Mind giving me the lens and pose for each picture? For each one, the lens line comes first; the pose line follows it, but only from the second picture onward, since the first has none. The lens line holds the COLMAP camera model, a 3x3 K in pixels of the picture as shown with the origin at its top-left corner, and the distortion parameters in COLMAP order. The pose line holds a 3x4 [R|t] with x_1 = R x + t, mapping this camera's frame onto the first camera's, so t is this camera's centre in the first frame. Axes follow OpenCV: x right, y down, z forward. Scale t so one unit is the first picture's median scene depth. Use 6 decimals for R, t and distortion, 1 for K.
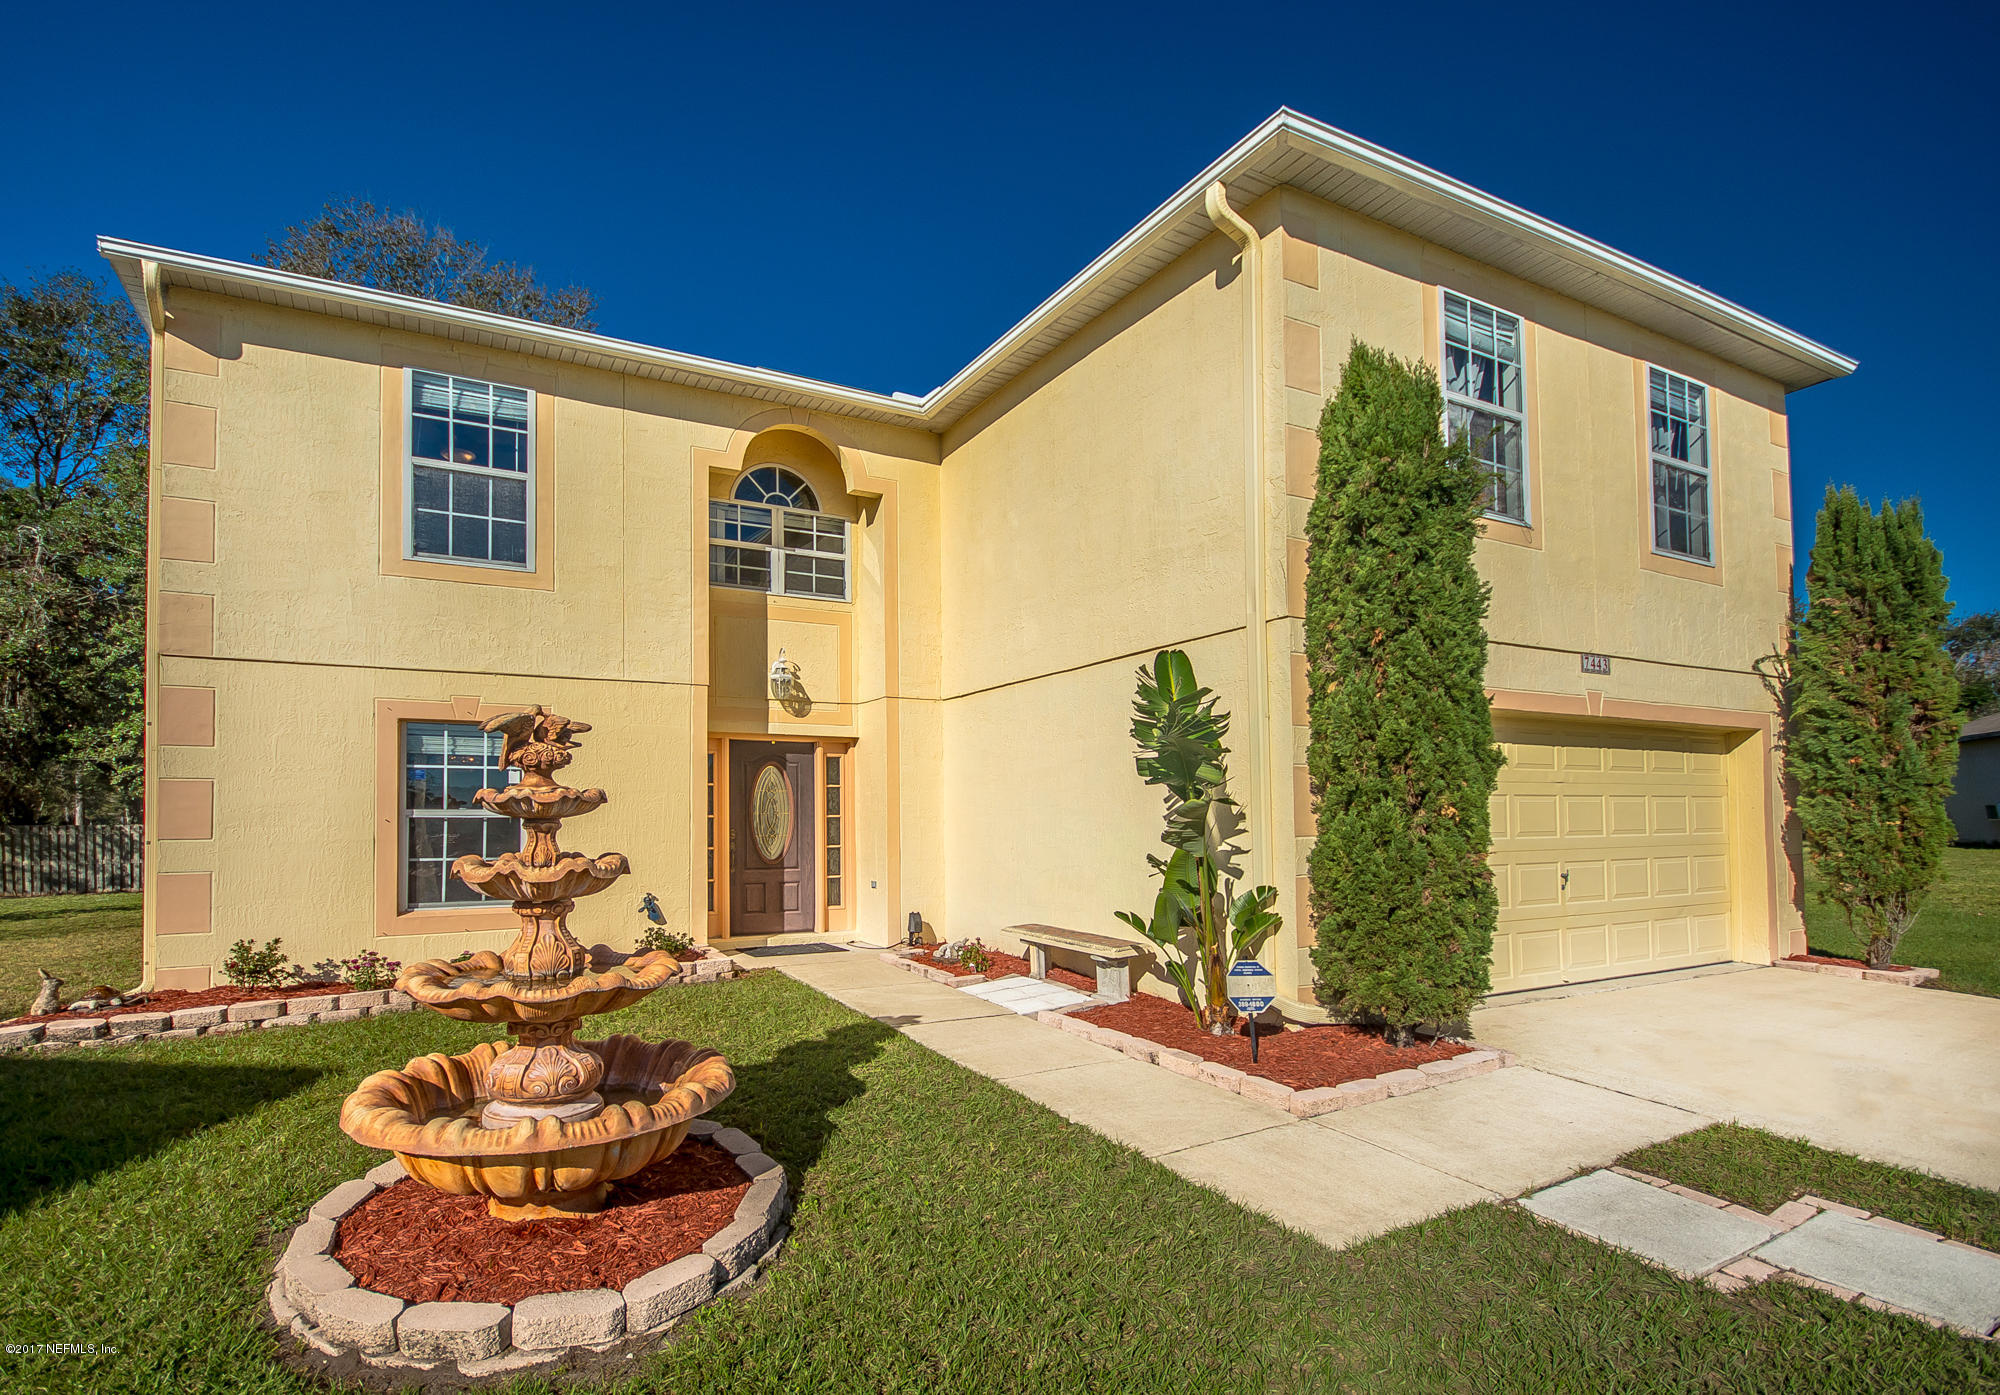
lens RADIAL K [[925.8, 0, 1005.4], [0, 925.8, 800.3], [0, 0, 1]] dist [0.014781, -0.000547]
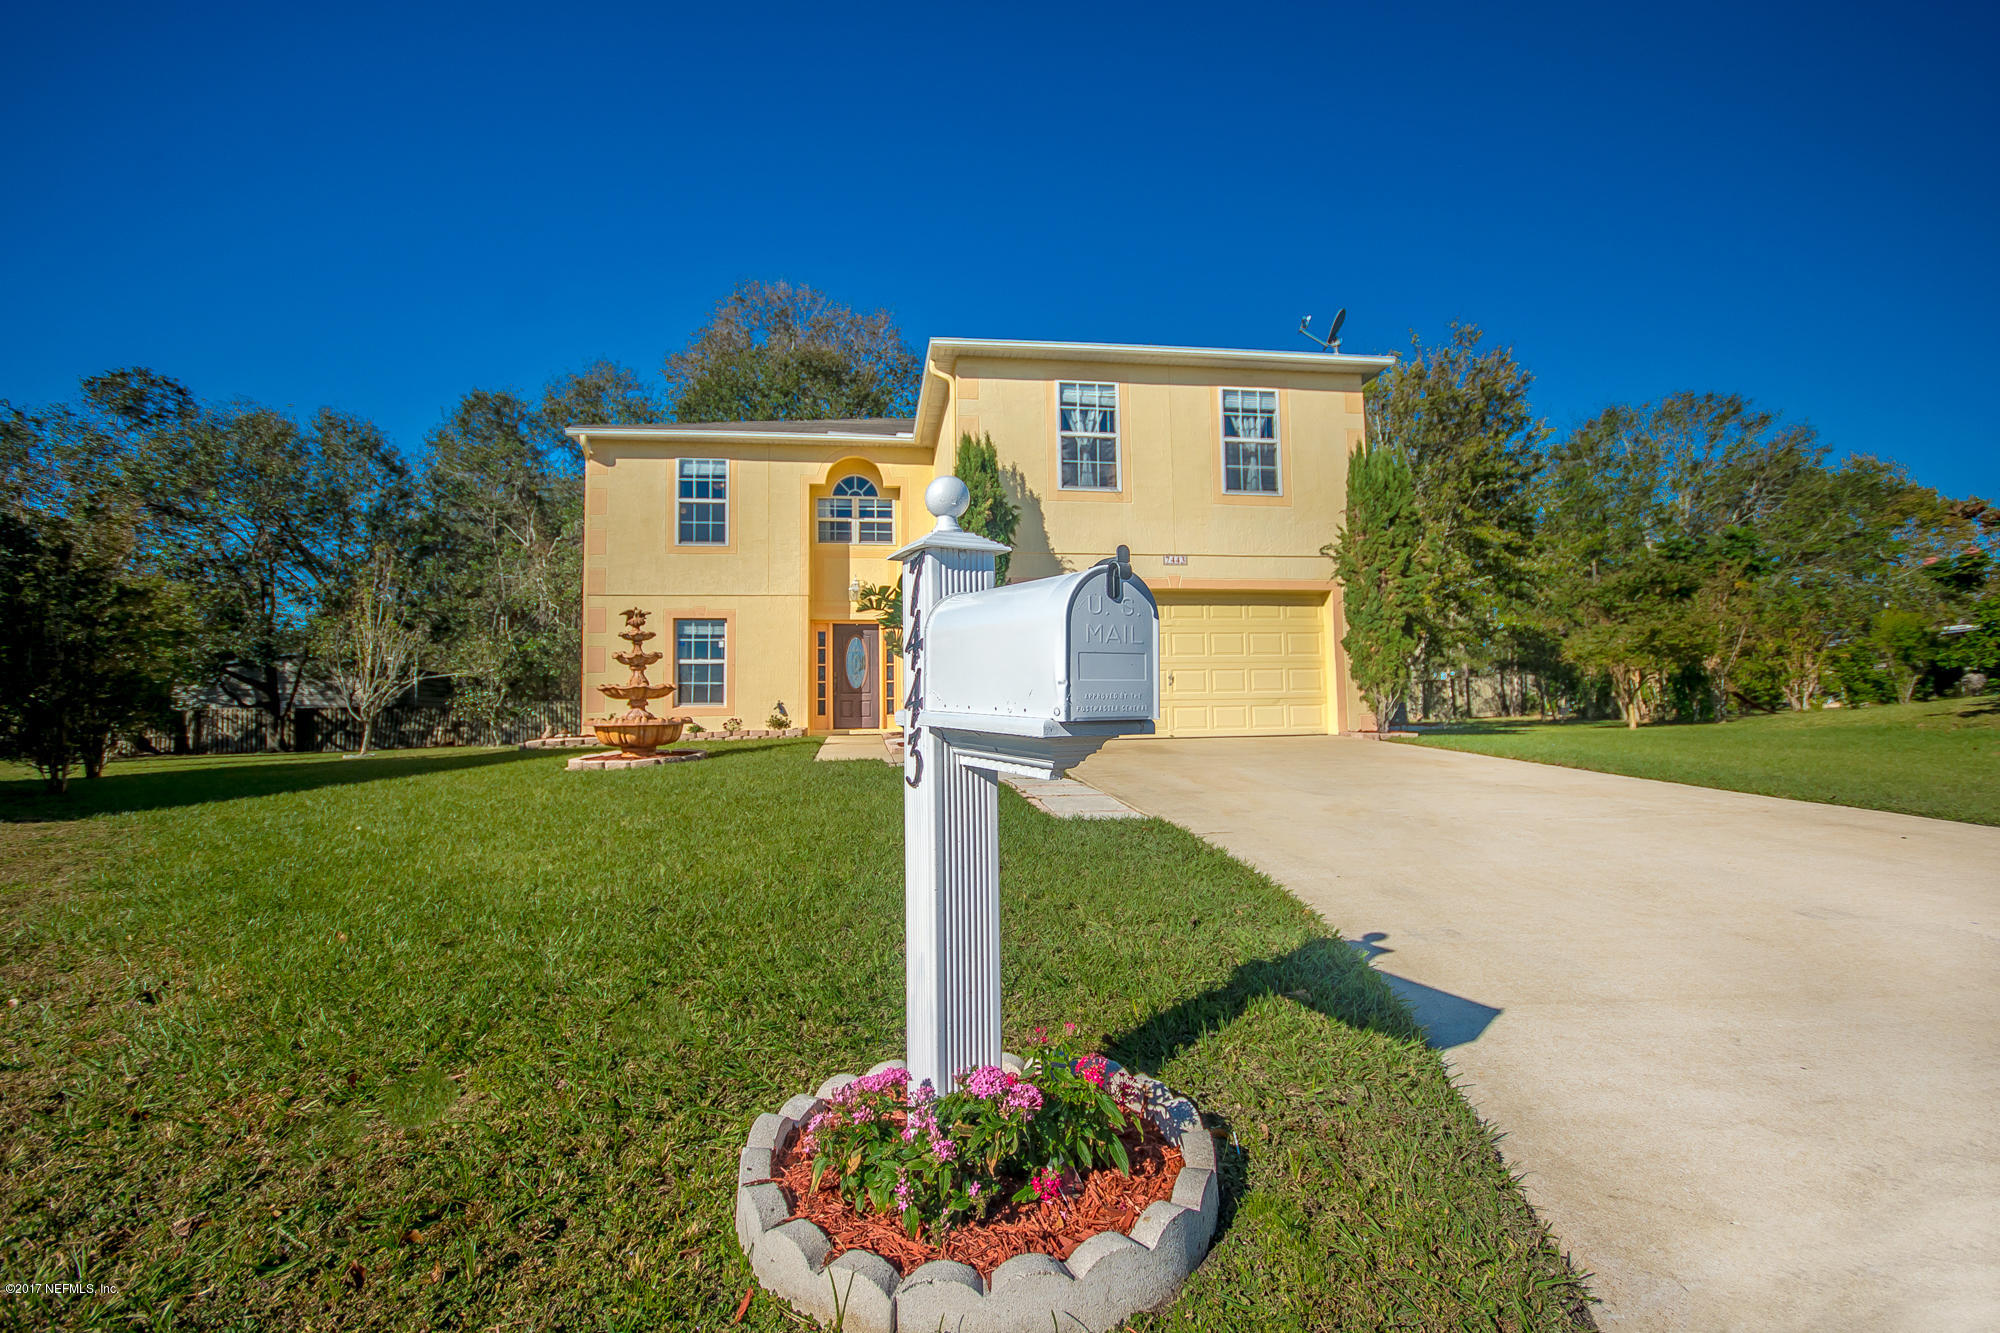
lens RADIAL K [[844.4, 0, 993.2], [0, 844.4, 671.6], [0, 0, 1]] dist [0.017964, -0.000049]
pose [[0.931766, -0.018695, -0.362579, 0.674320], [0.010600, 0.999648, -0.024301, 0.082627], [0.362905, 0.018799, 0.931636, -0.508067]]
